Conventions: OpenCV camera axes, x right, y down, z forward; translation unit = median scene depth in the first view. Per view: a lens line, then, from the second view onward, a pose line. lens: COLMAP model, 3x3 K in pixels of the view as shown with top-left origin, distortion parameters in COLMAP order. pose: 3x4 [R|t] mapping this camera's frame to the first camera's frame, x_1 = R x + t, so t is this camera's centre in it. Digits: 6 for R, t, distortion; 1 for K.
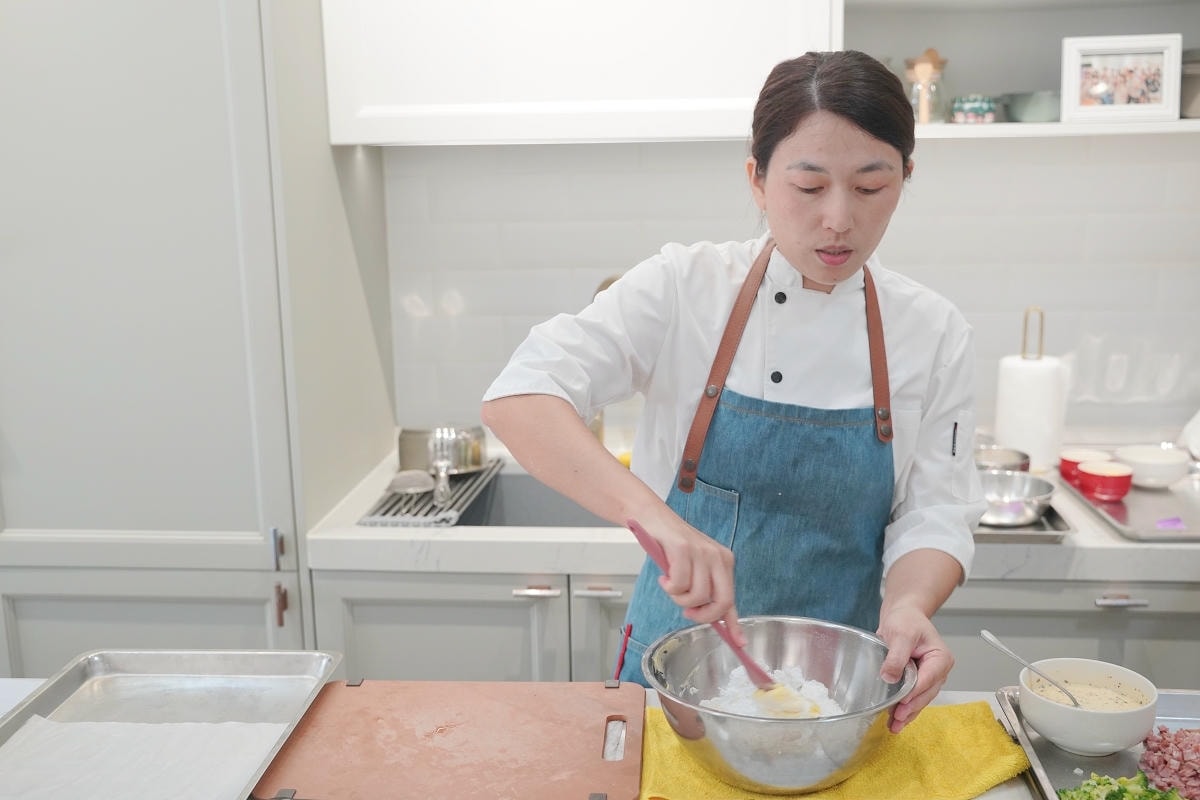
lens RADIAL K [[1273.1, 0, 600.5], [0, 1273.1, 399.0], [0, 0, 1]] dist [0.006445, 0.000000]
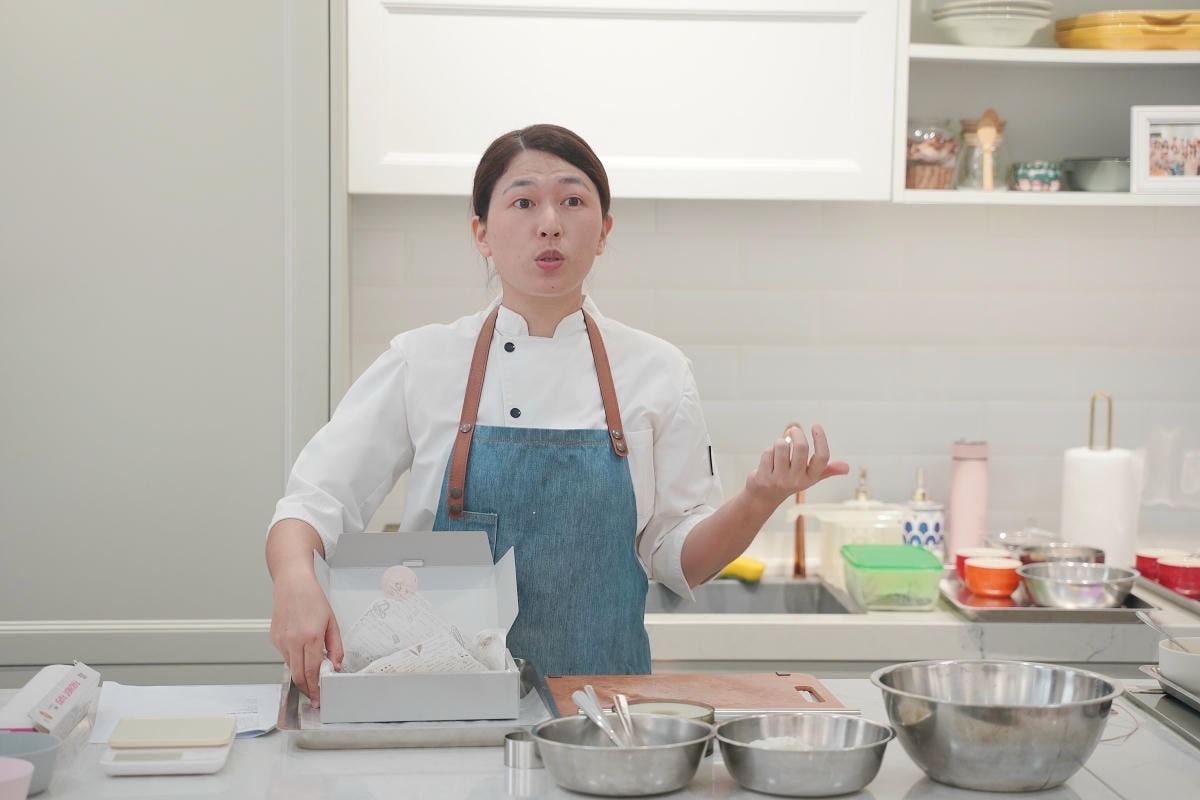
lens RADIAL K [[2629.0, 0, 599.2], [0, 2629.0, 399.0], [0, 0, 1]] dist [0.336488, 0.000000]
pose [[0.984589, 0.018414, 0.173911, -0.365636], [0.003437, 0.992212, -0.124514, 0.179491], [-0.174849, 0.123193, 0.976858, -0.842650]]
